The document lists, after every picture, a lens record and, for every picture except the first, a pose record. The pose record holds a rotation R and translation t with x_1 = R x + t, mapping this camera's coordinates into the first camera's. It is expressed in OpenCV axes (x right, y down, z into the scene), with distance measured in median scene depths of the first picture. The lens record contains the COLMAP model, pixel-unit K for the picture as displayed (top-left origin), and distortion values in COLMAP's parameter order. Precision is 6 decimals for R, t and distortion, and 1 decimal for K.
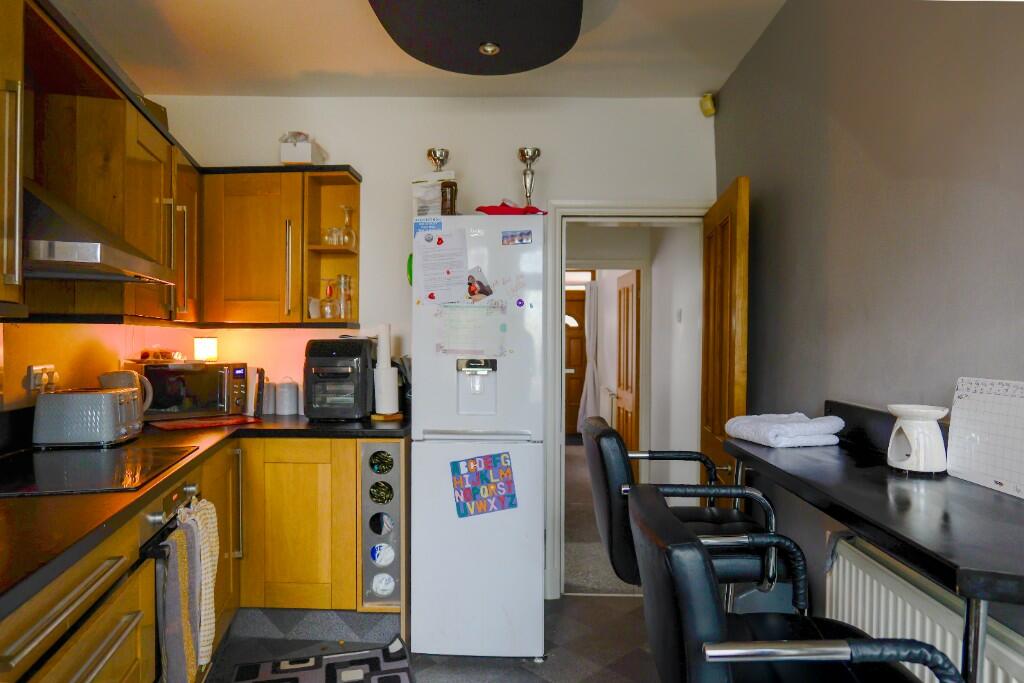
lens RADIAL K [[605.5, 0, 507.6], [0, 605.5, 344.3], [0, 0, 1]] dist [-0.029118, 0.016451]
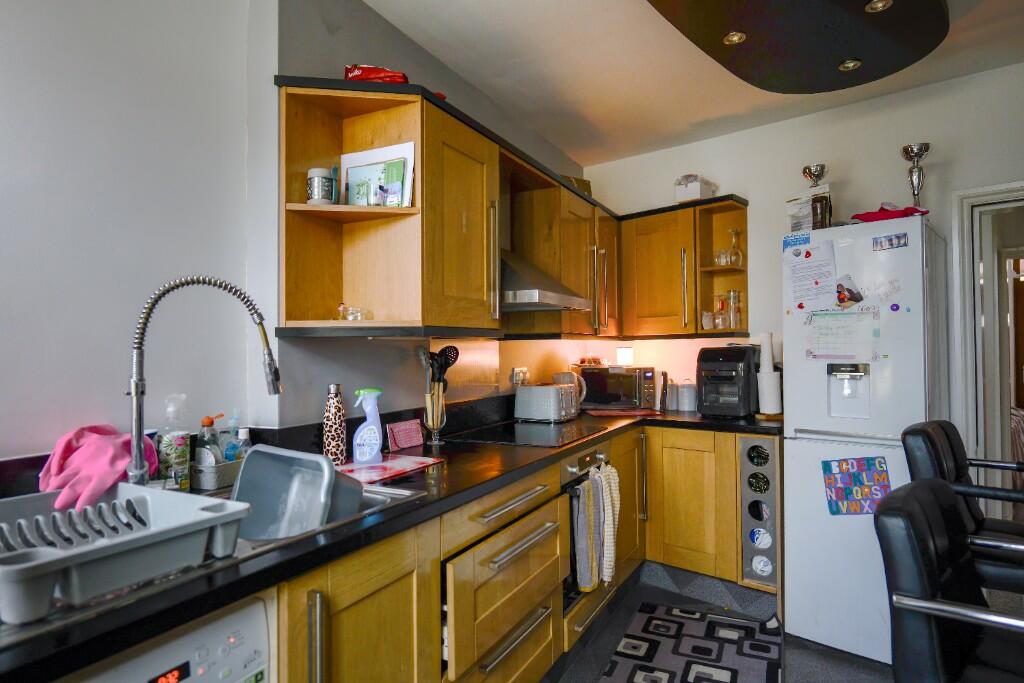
lens RADIAL K [[605.5, 0, 512.9], [0, 605.5, 341.3], [0, 0, 1]] dist [-0.029118, 0.016451]
pose [[0.755009, -0.023142, -0.655306, 0.189385], [0.011163, 0.999686, -0.022442, 0.002205], [0.655620, 0.009629, 0.755030, -0.151803]]
